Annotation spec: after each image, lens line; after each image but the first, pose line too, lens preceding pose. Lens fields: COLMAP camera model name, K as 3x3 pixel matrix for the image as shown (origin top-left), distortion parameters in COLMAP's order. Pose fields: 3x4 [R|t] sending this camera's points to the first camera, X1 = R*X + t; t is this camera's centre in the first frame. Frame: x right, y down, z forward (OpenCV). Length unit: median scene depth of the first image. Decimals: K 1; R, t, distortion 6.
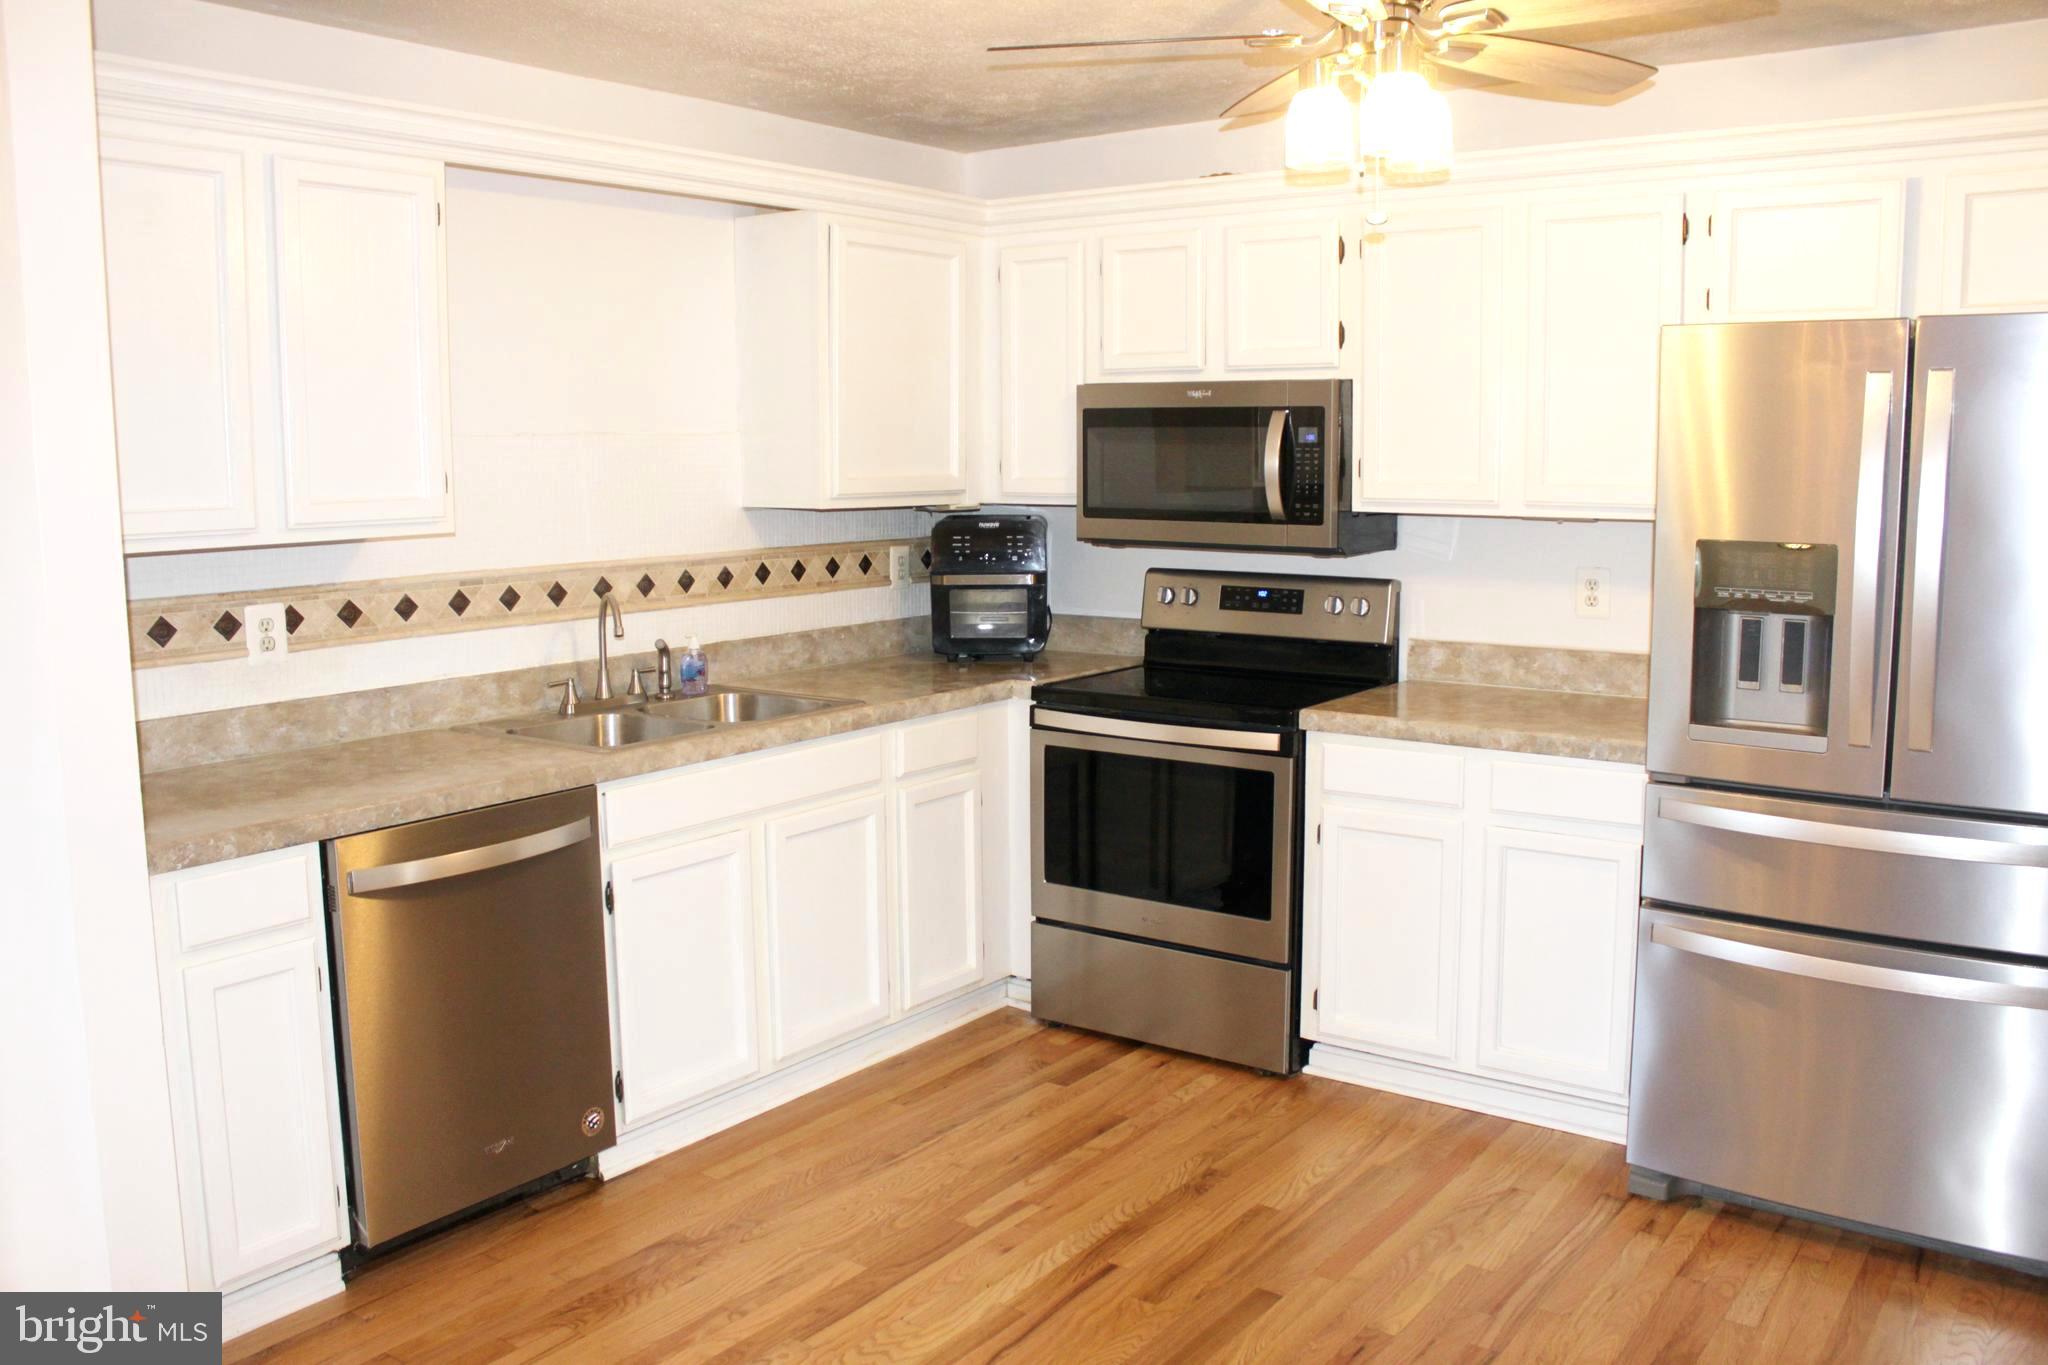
lens RADIAL K [[1702.8, 0, 1008.4], [0, 1702.8, 672.5], [0, 0, 1]] dist [-0.157020, 0.125244]
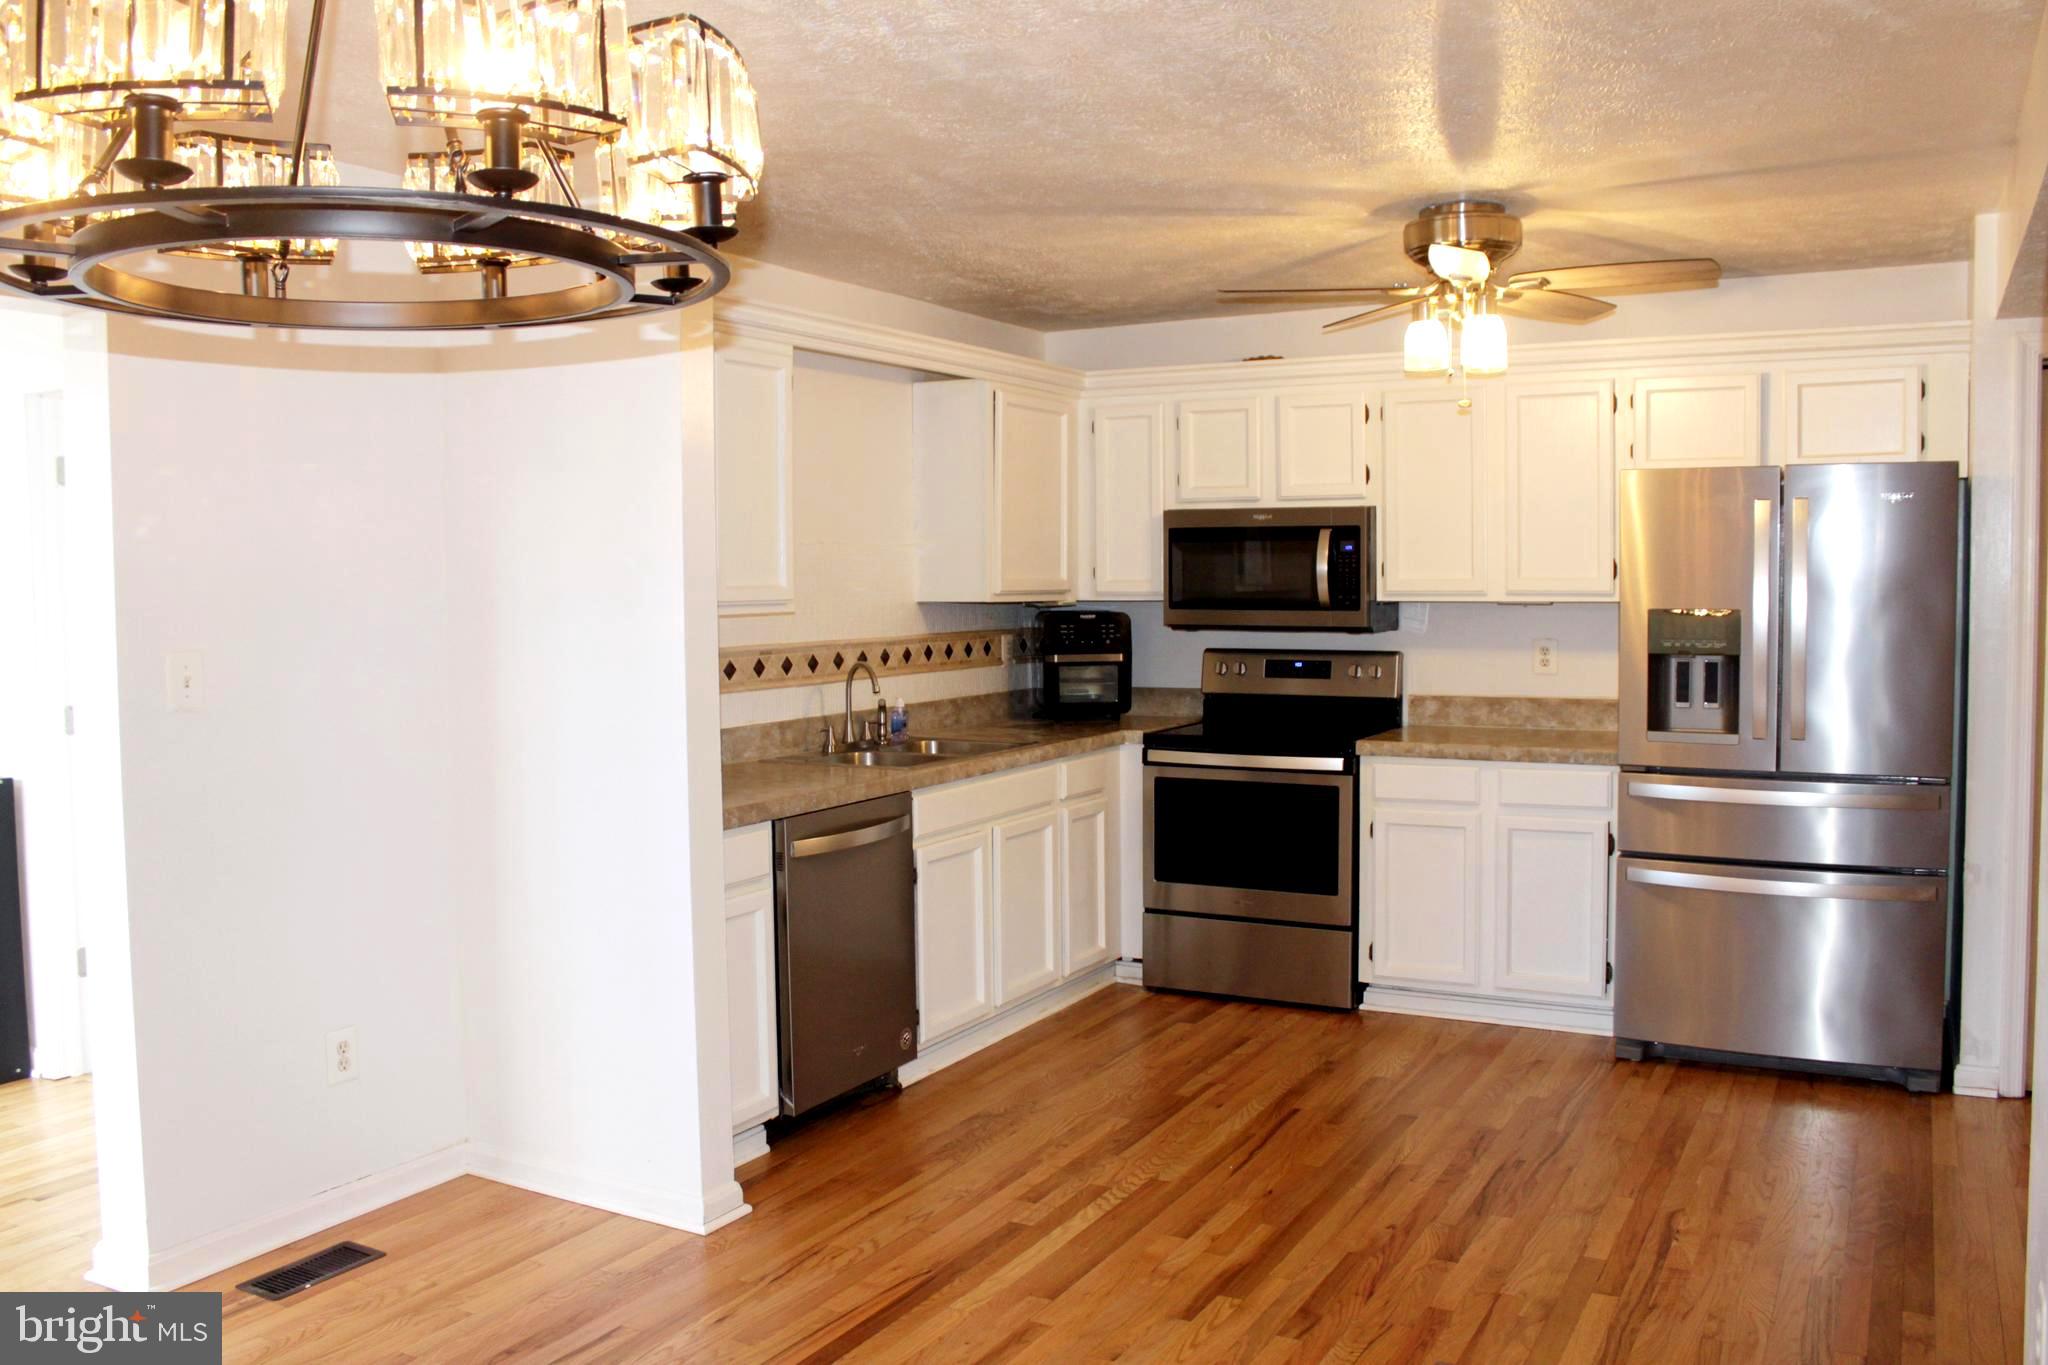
lens RADIAL K [[1702.8, 0, 1008.4], [0, 1702.8, 672.5], [0, 0, 1]] dist [-0.157020, 0.125244]
pose [[0.991019, -0.010401, 0.133314, -0.294403], [0.020514, 0.996994, -0.074707, 0.063344], [-0.132137, 0.076771, 0.988254, -0.341448]]
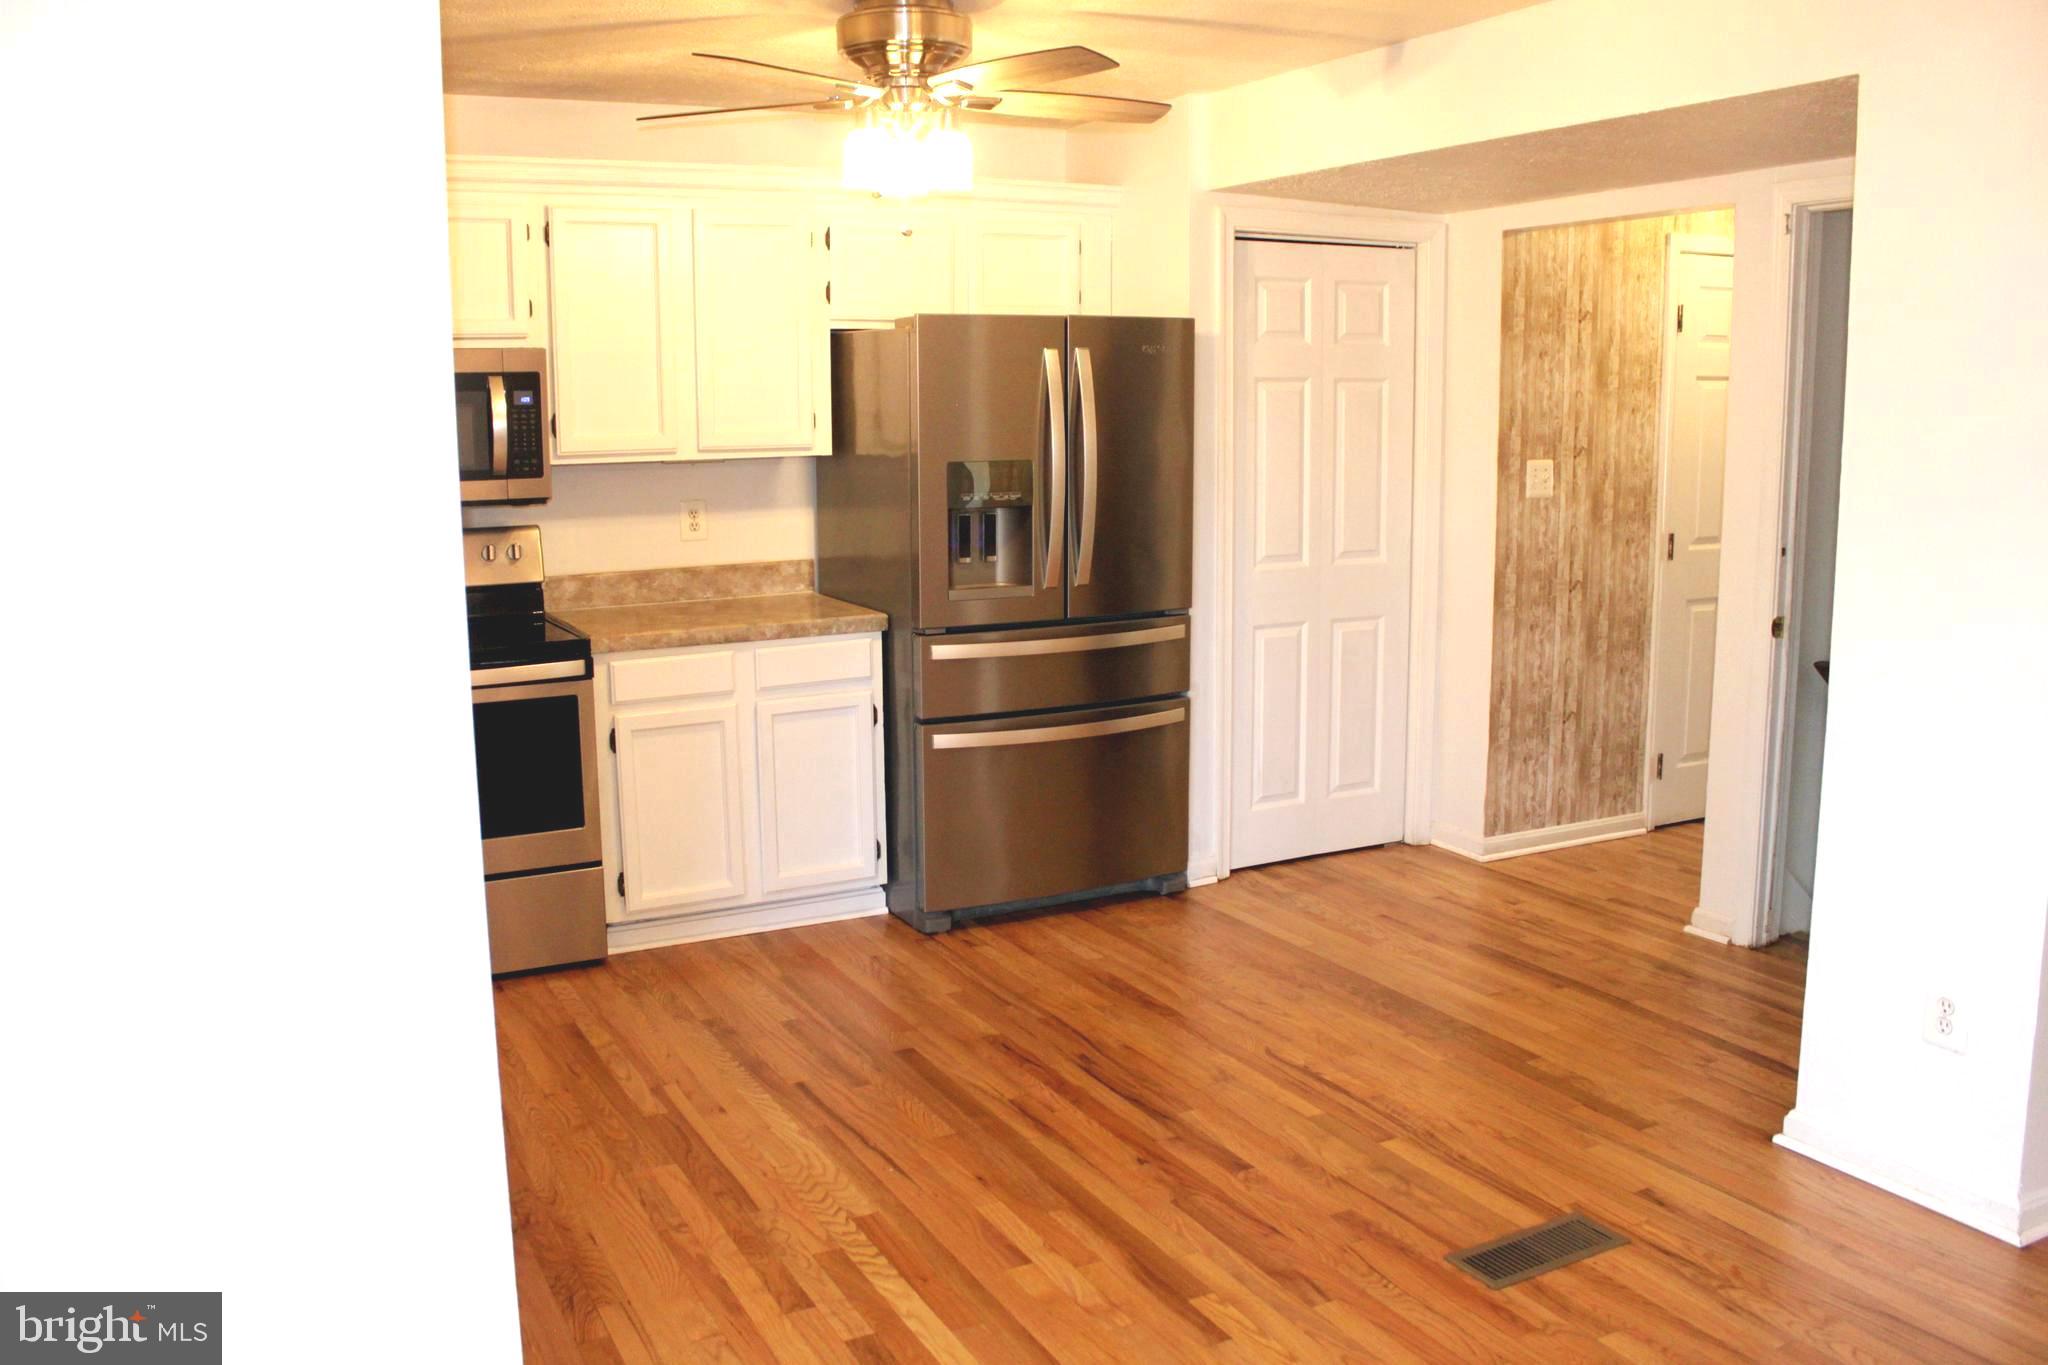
lens RADIAL K [[1702.8, 0, 1008.4], [0, 1702.8, 672.5], [0, 0, 1]] dist [-0.157020, 0.125244]
pose [[0.441555, -0.141872, 0.885947, -0.708327], [0.127586, 0.987314, 0.094515, -0.025601], [-0.888116, 0.071300, 0.454054, 0.230704]]
